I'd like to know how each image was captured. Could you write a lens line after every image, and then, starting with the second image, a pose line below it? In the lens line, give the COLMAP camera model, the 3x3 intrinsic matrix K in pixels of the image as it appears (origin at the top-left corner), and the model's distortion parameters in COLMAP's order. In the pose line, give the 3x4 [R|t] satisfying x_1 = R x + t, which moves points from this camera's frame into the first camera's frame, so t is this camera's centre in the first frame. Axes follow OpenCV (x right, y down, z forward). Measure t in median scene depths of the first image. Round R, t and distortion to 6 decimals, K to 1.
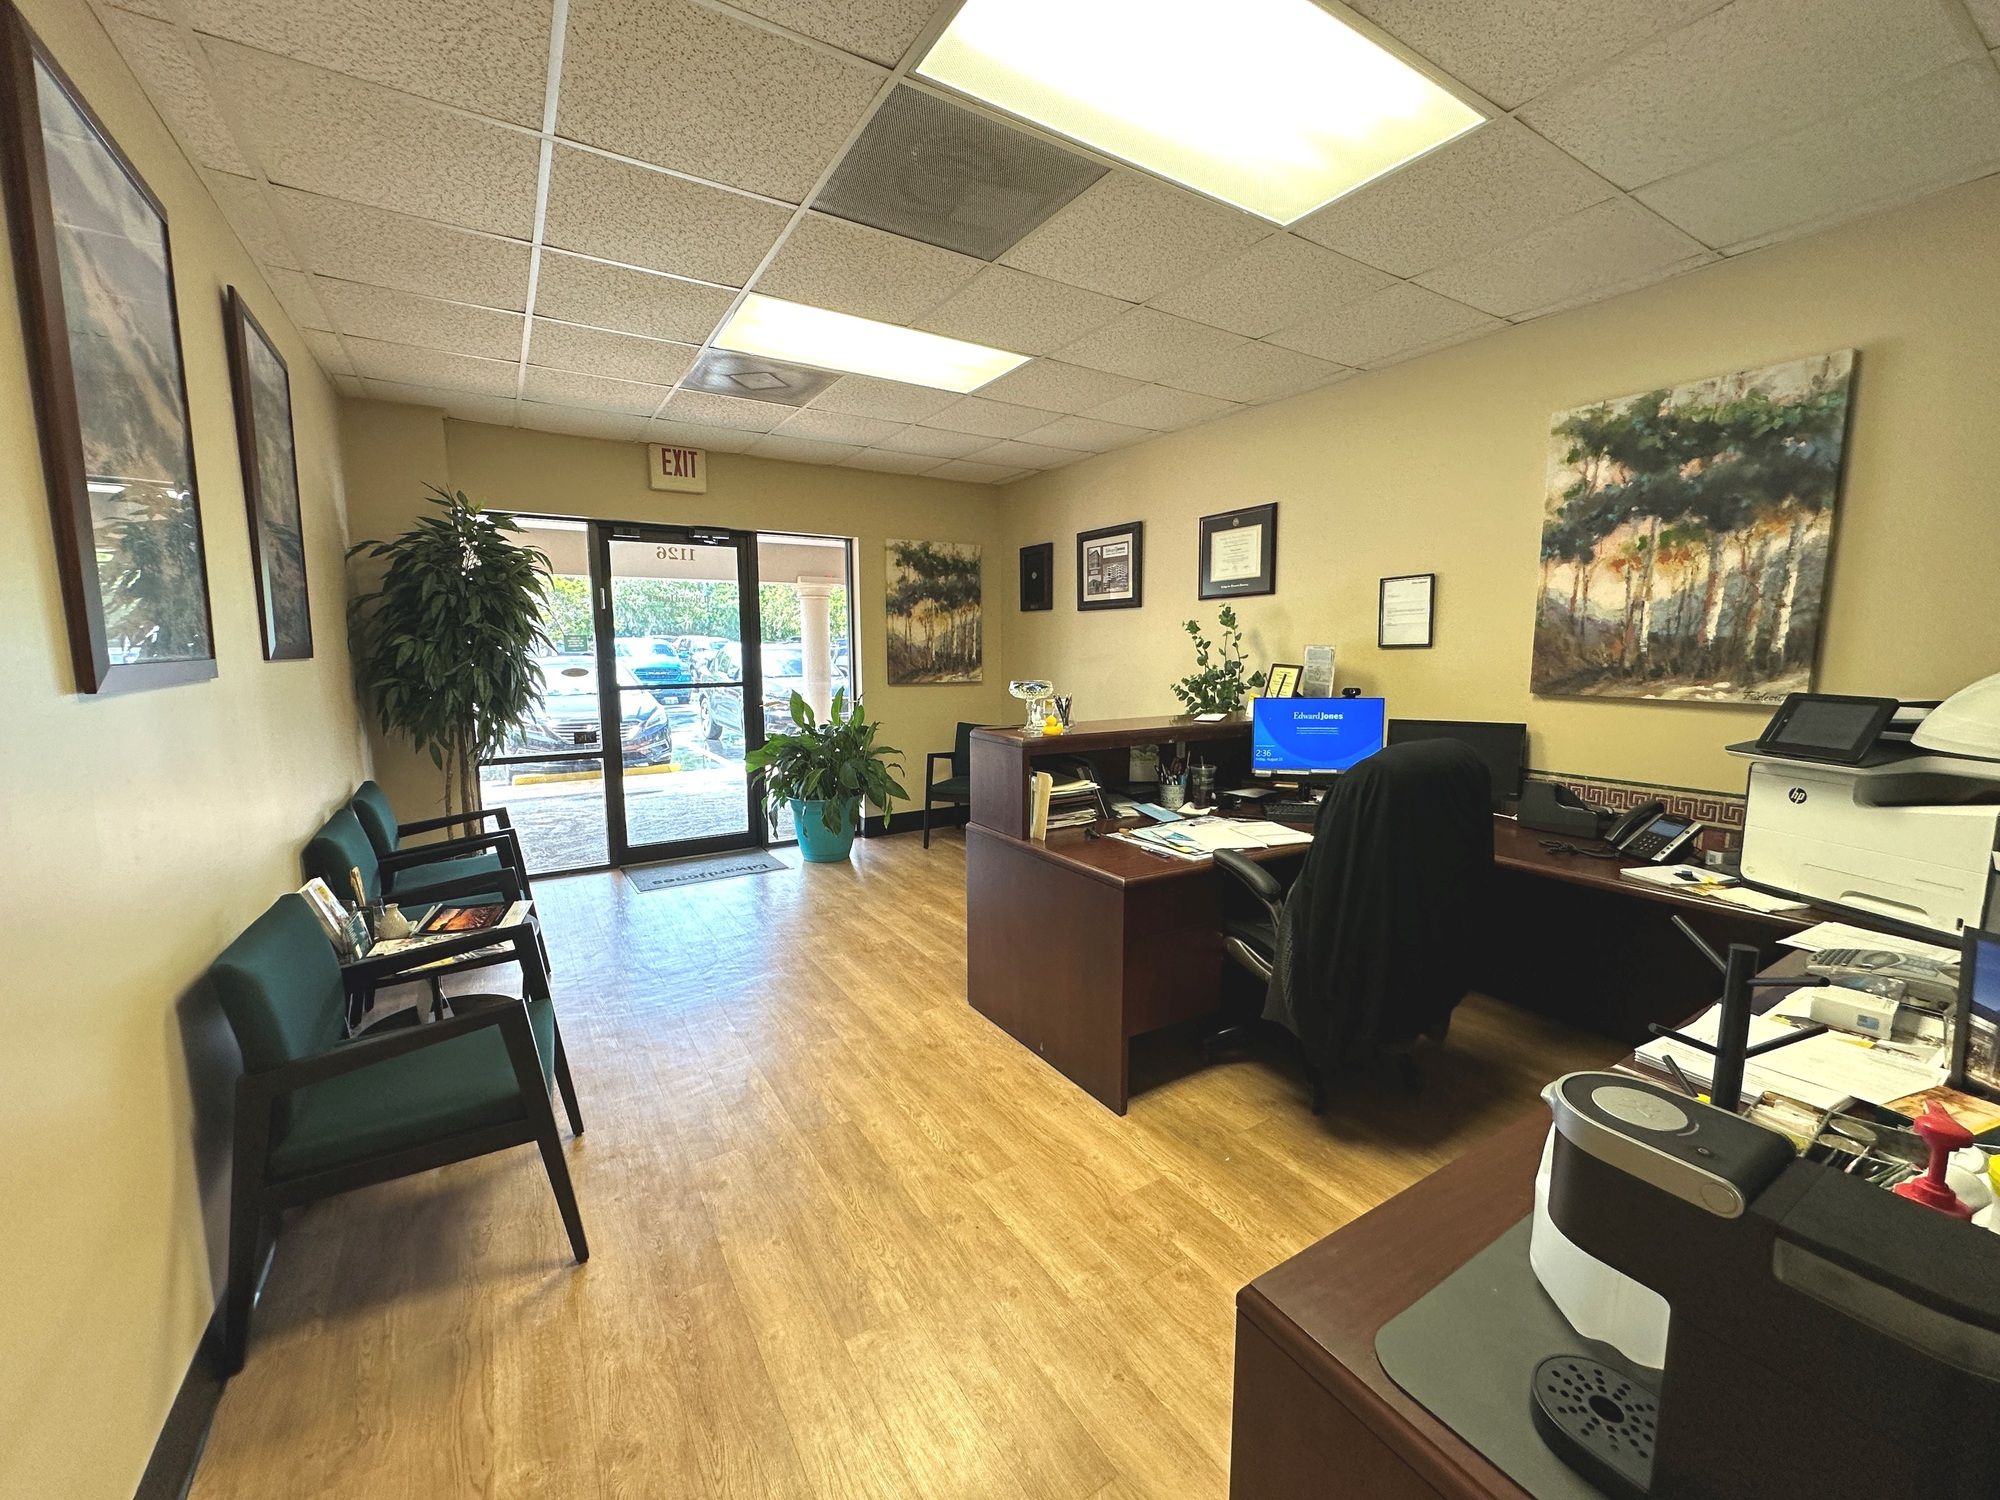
lens RADIAL K [[806.5, 0, 1000.0], [0, 806.5, 750.0], [0, 0, 1]] dist [0.000911, -0.000014]
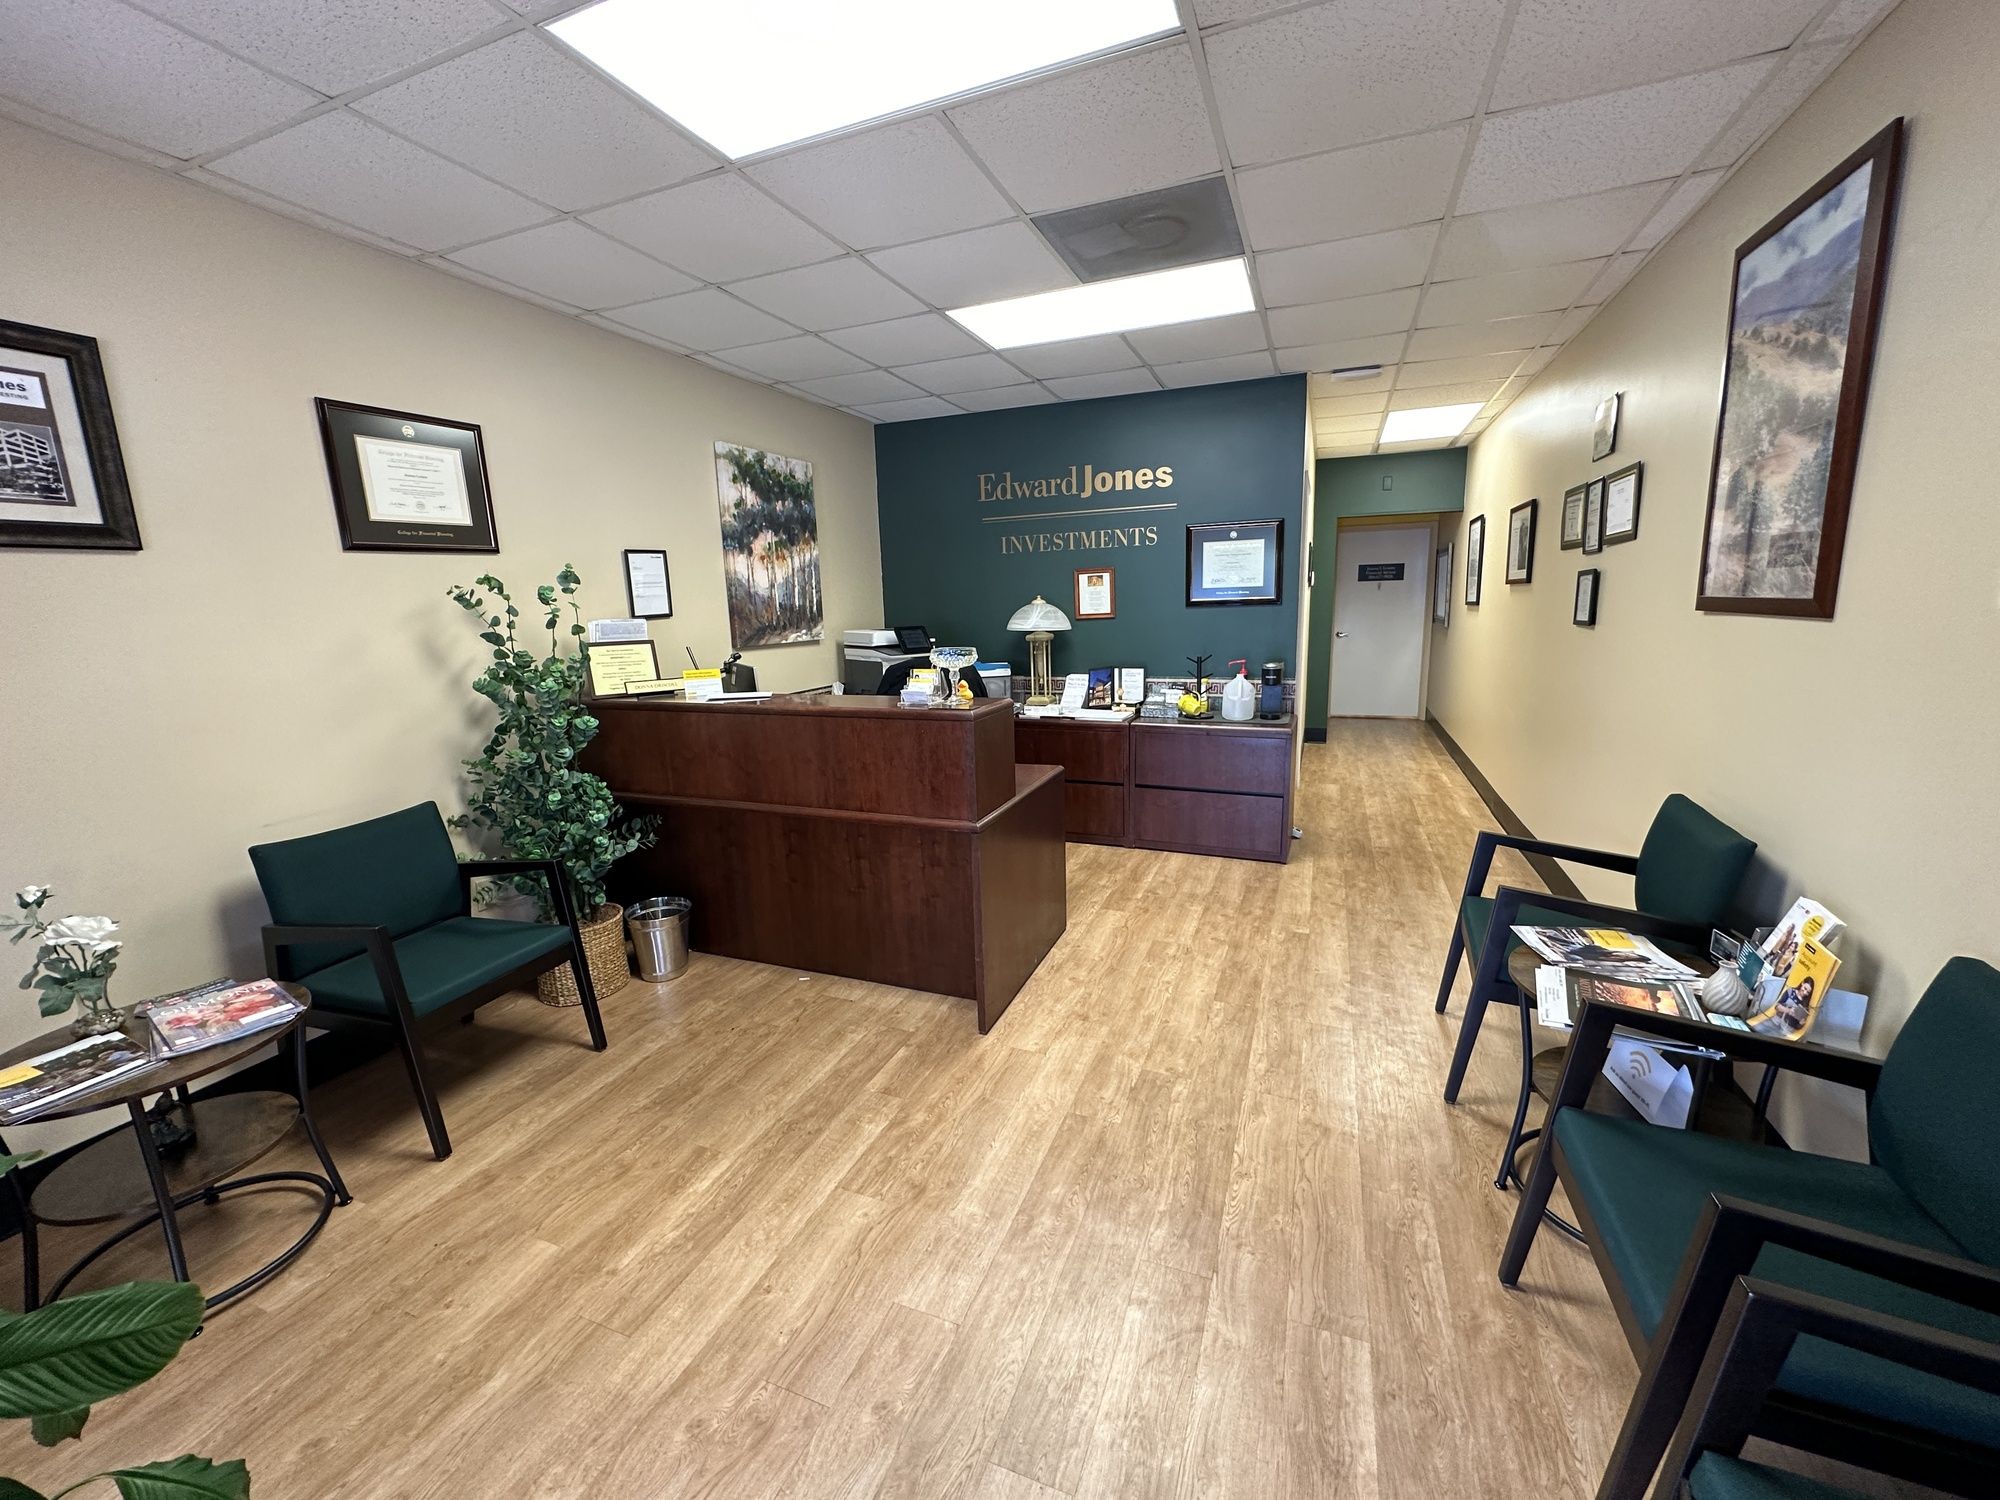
lens RADIAL K [[806.5, 0, 1000.0], [0, 806.5, 750.0], [0, 0, 1]] dist [0.000911, -0.000014]
pose [[-0.589758, -0.132265, 0.796675, -0.783586], [0.136746, 0.955896, 0.259929, -0.218111], [-0.795918, 0.262238, -0.545661, 1.573297]]
